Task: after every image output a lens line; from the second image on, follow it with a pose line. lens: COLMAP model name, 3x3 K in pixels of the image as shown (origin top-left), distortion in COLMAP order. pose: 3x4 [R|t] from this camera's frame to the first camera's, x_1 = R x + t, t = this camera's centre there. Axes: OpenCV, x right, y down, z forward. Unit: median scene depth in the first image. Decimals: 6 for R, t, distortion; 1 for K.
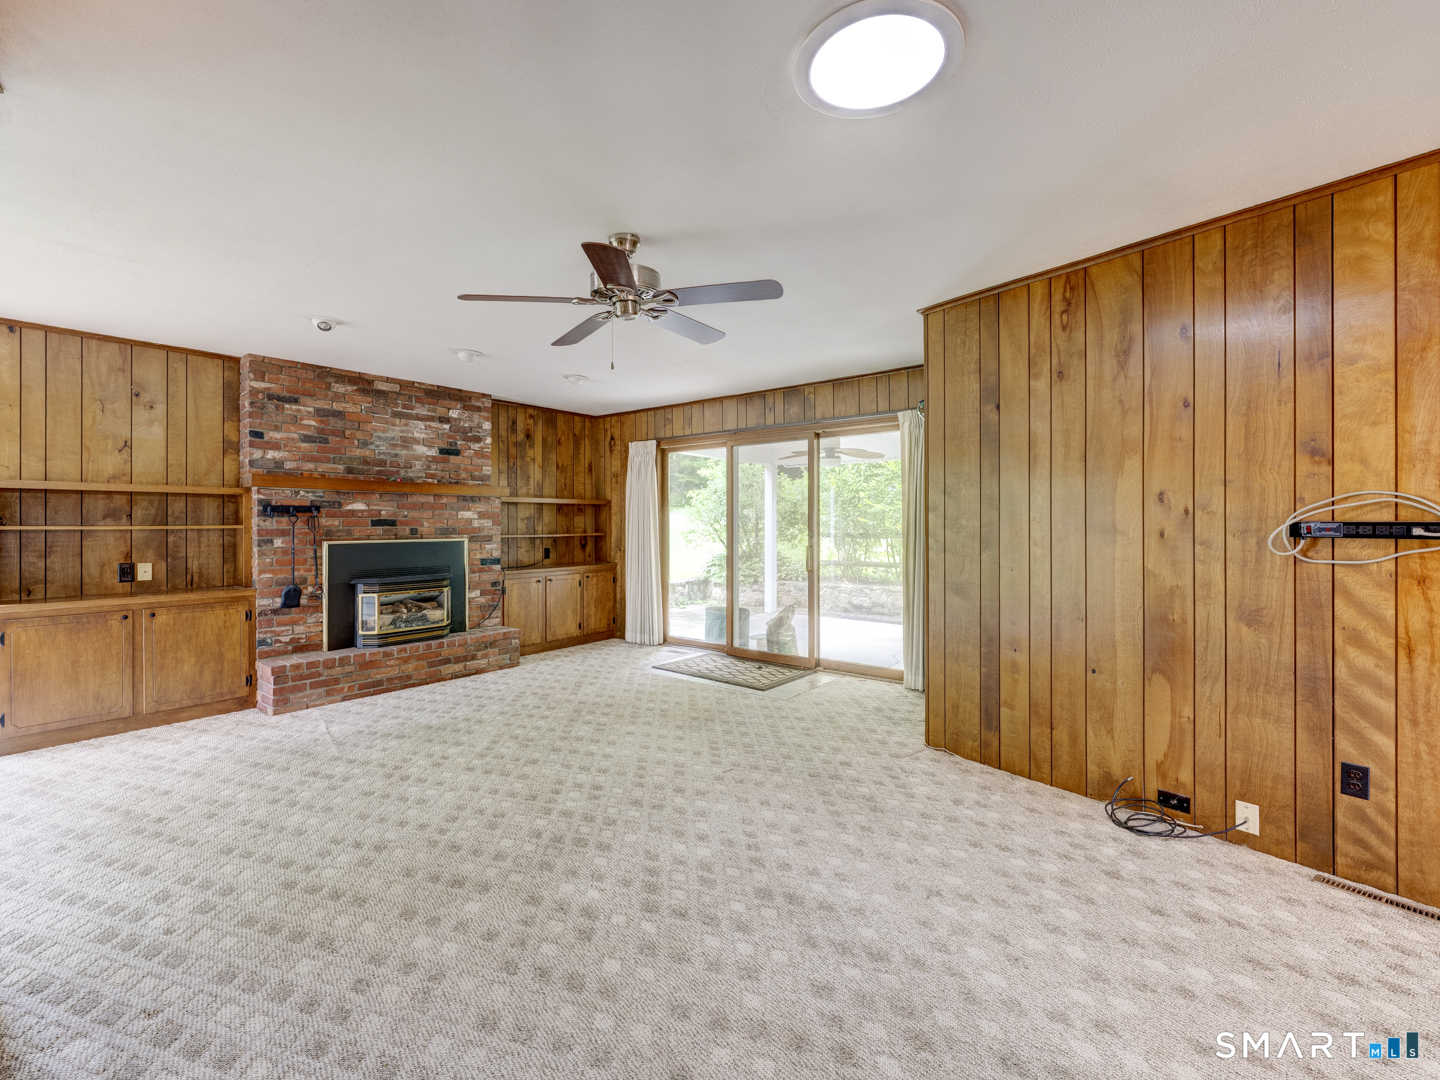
lens RADIAL K [[624.3, 0, 708.8], [0, 624.3, 525.3], [0, 0, 1]] dist [-0.004265, 0.000367]
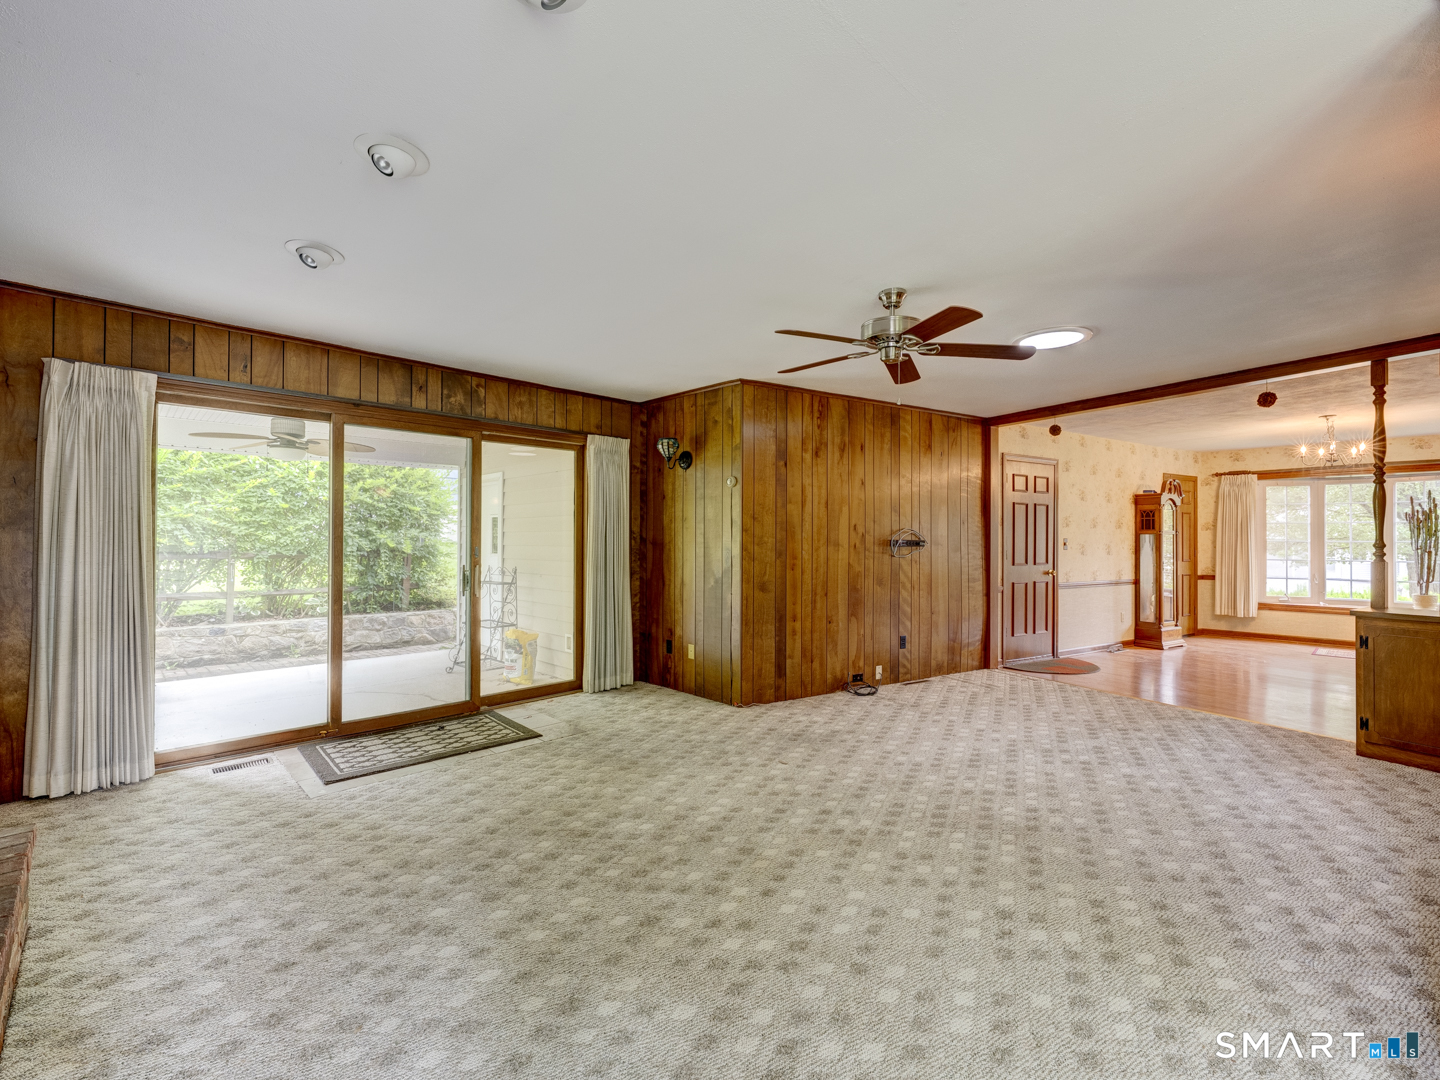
lens RADIAL K [[624.3, 0, 725.2], [0, 624.3, 534.7], [0, 0, 1]] dist [-0.004265, 0.000367]
pose [[0.122507, 0.010103, 0.992416, -0.905382], [-0.001772, 0.999949, -0.009961, -0.000879], [-0.992466, -0.000538, 0.122518, 0.804823]]
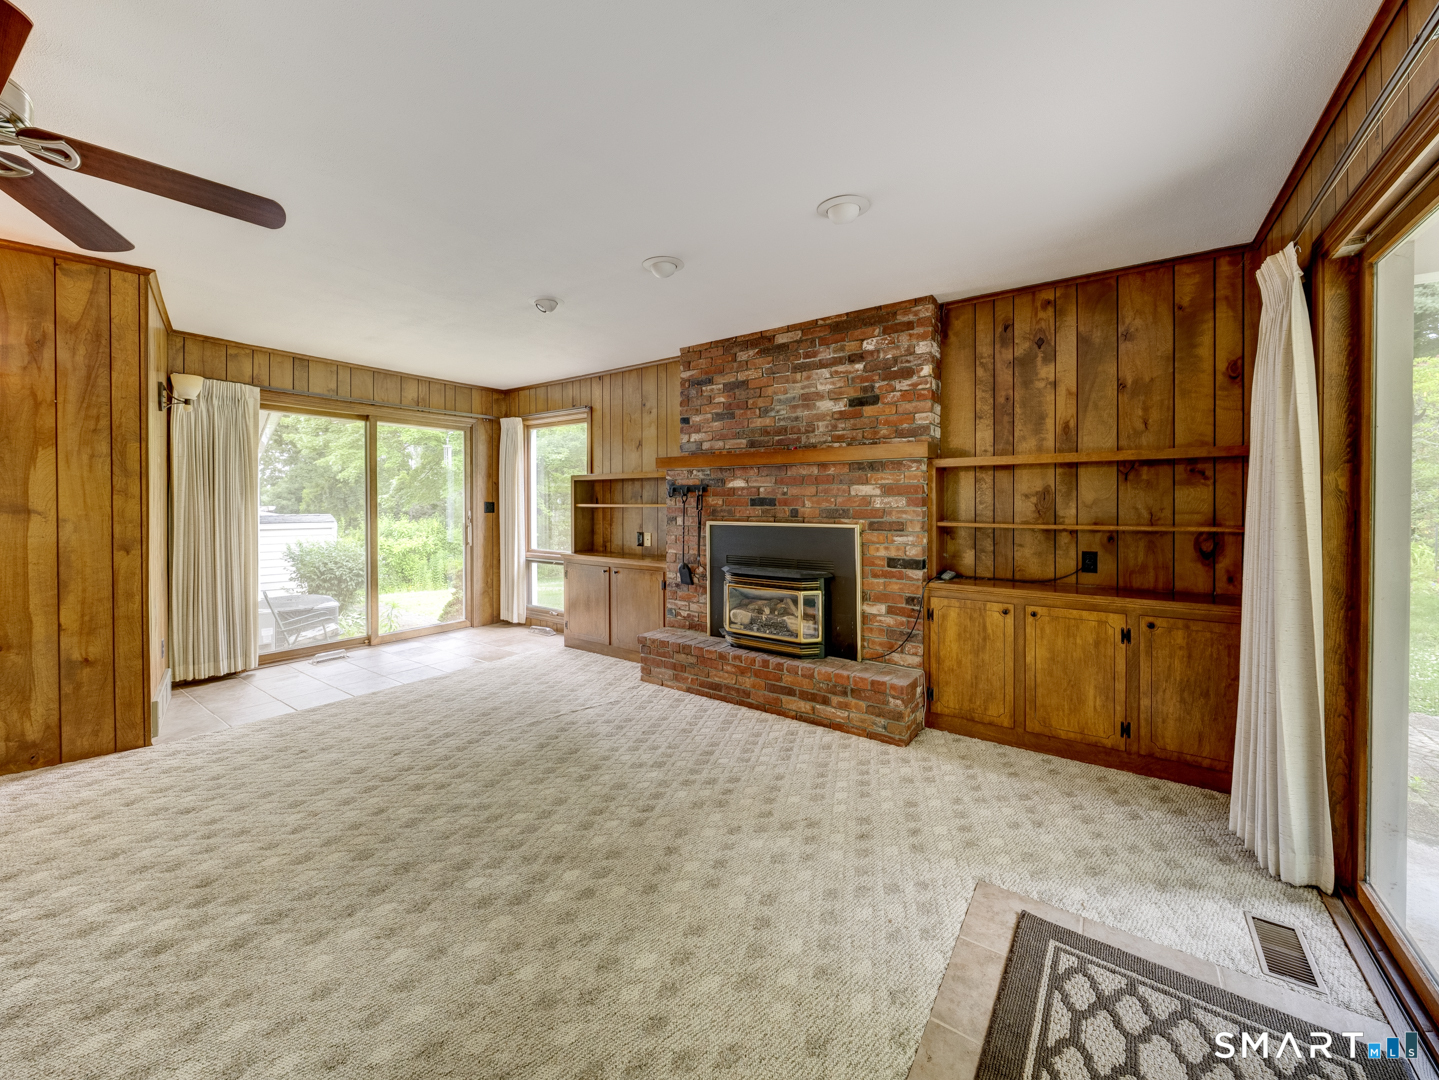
lens RADIAL K [[557.9, 0, 734.6], [0, 557.9, 514.9], [0, 0, 1]] dist [-0.008810, 0.001722]
pose [[0.072004, 0.026477, -0.997053, 0.295730], [-0.001414, 0.999649, 0.026444, -0.009267], [0.997403, -0.000494, 0.072017, 1.176108]]
